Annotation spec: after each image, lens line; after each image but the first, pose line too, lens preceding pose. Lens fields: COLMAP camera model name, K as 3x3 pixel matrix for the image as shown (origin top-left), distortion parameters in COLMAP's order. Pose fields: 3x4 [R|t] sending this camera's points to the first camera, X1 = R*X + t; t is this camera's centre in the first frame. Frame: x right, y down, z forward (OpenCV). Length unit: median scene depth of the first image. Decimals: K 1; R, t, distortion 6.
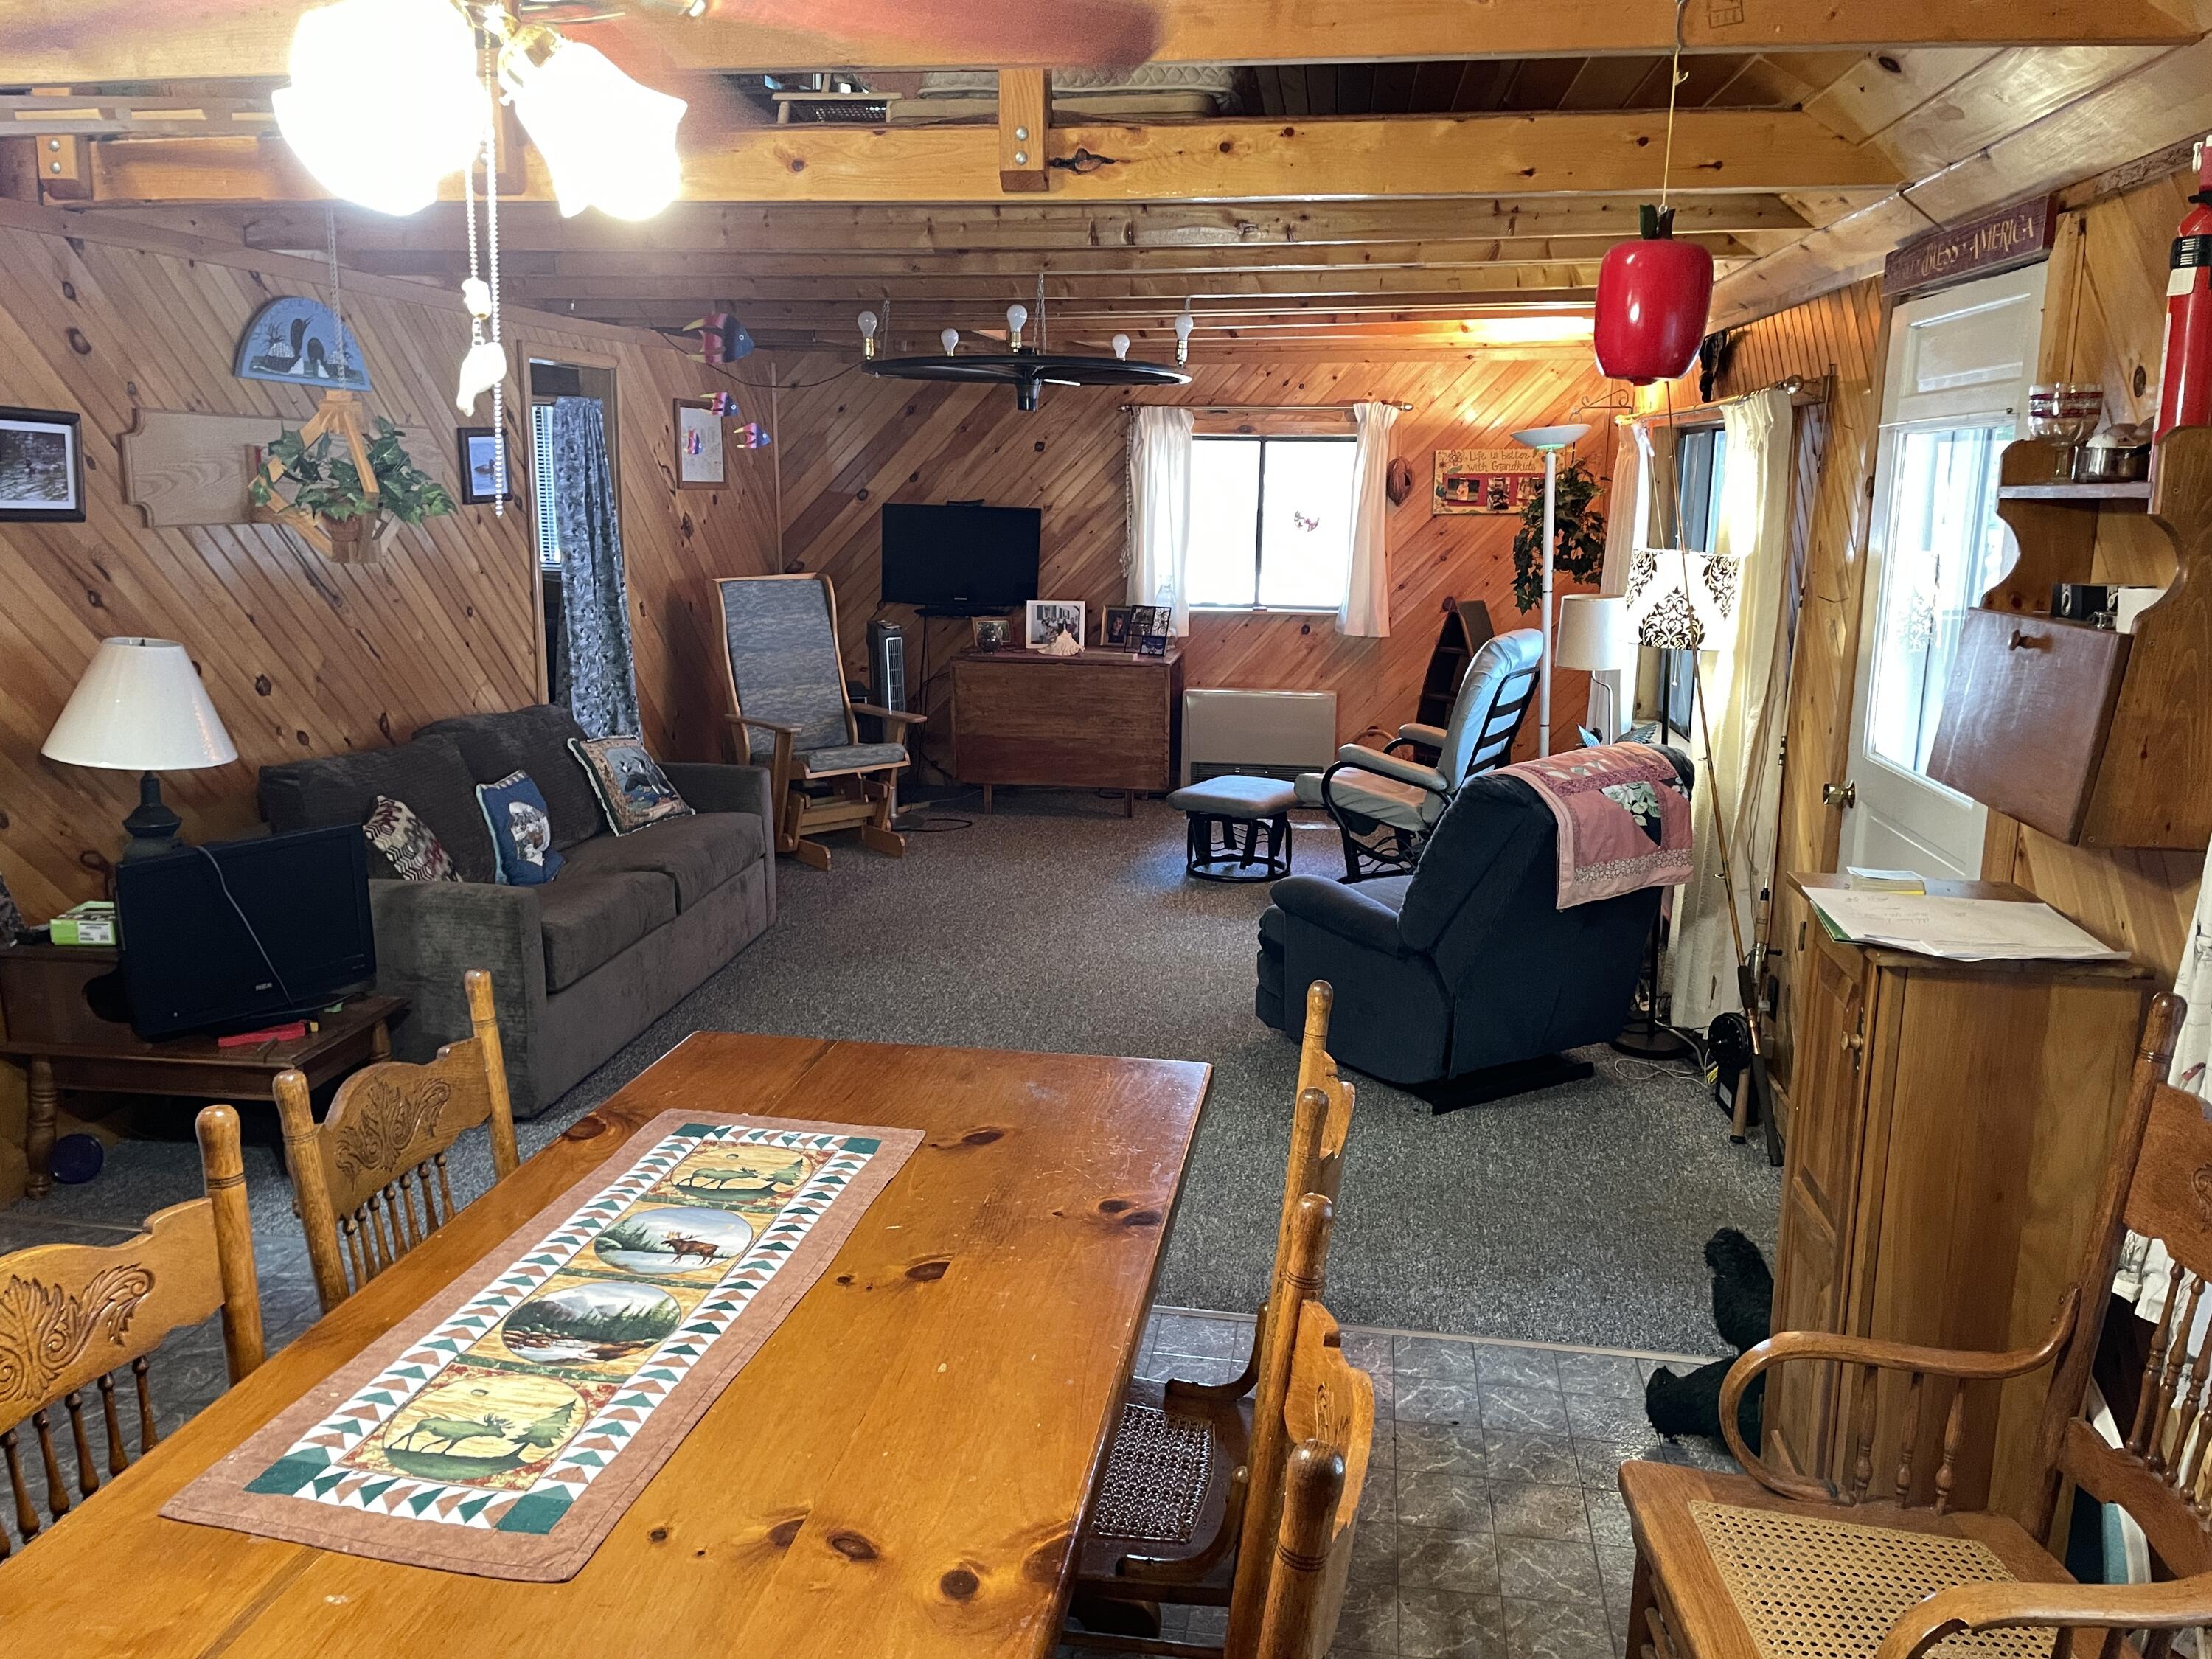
lens RADIAL K [[1712.5, 0, 1119.4], [0, 1712.5, 831.7], [0, 0, 1]] dist [0.080972, -0.107914]
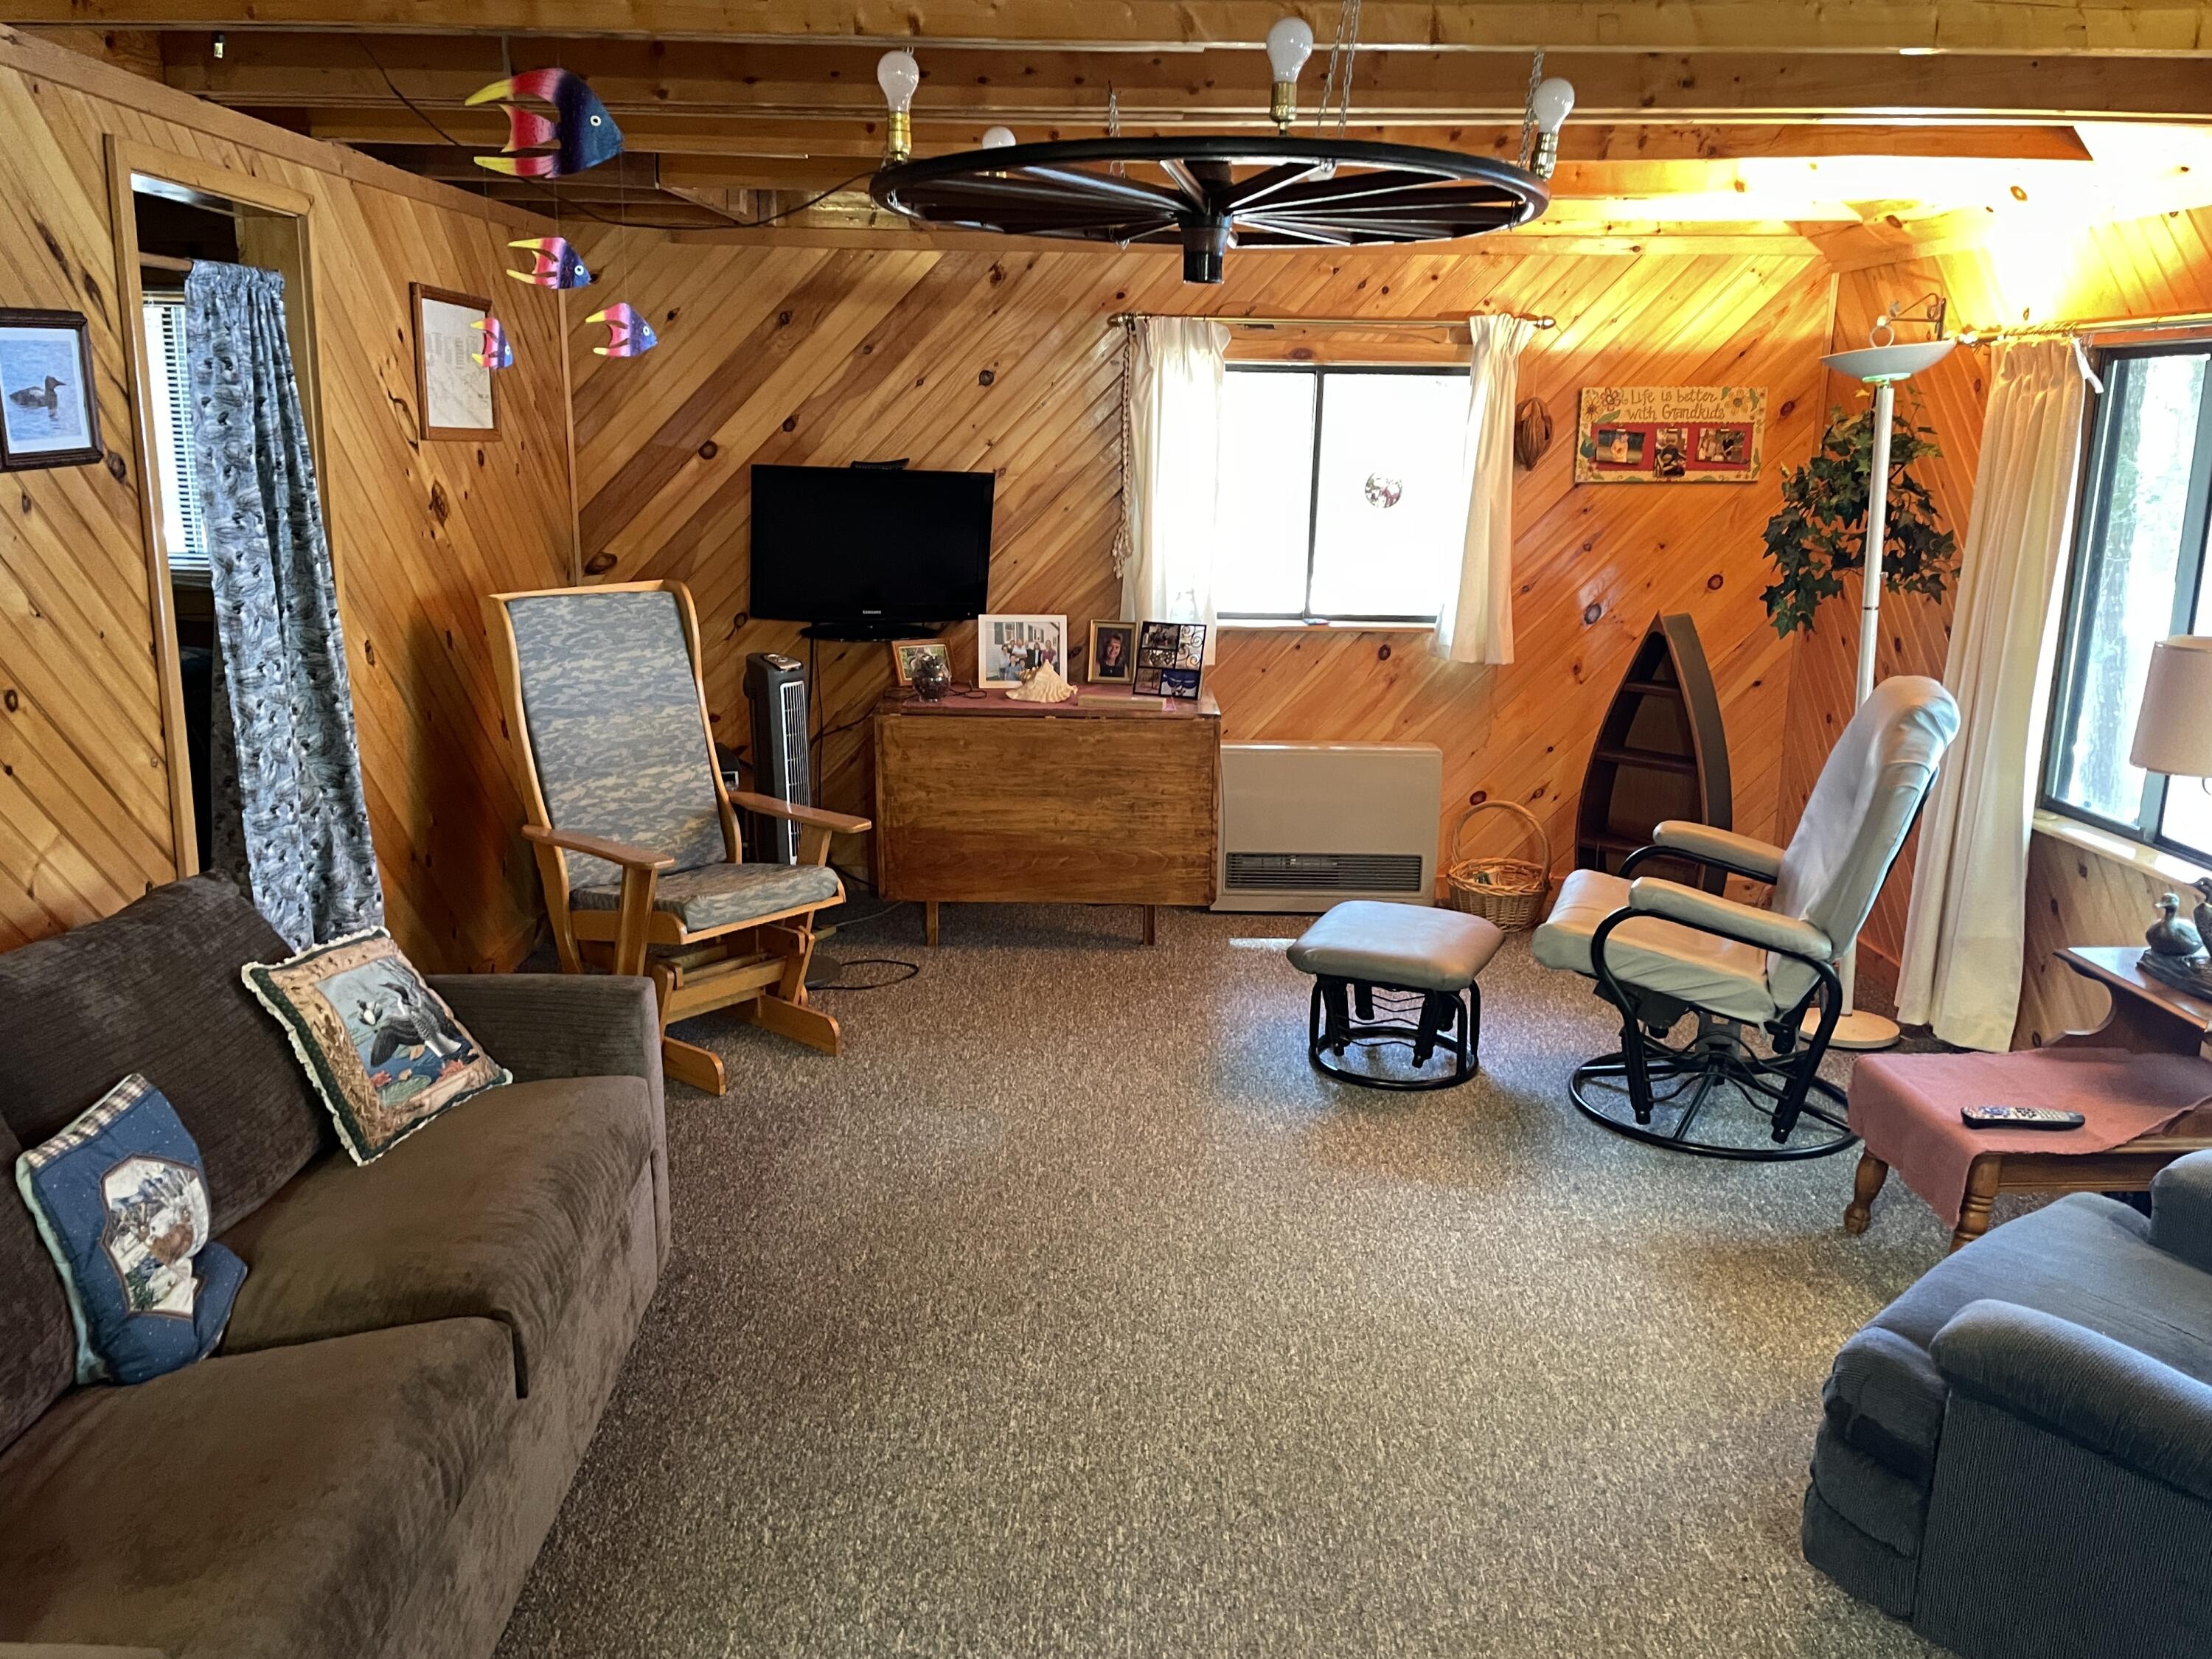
lens RADIAL K [[1712.5, 0, 1094.0], [0, 1712.5, 838.8], [0, 0, 1]] dist [0.080972, -0.107914]
pose [[0.988334, -0.029994, 0.149321, -0.120144], [0.025745, 0.999209, 0.030304, -0.074087], [-0.150111, -0.026106, 0.988324, 0.374677]]
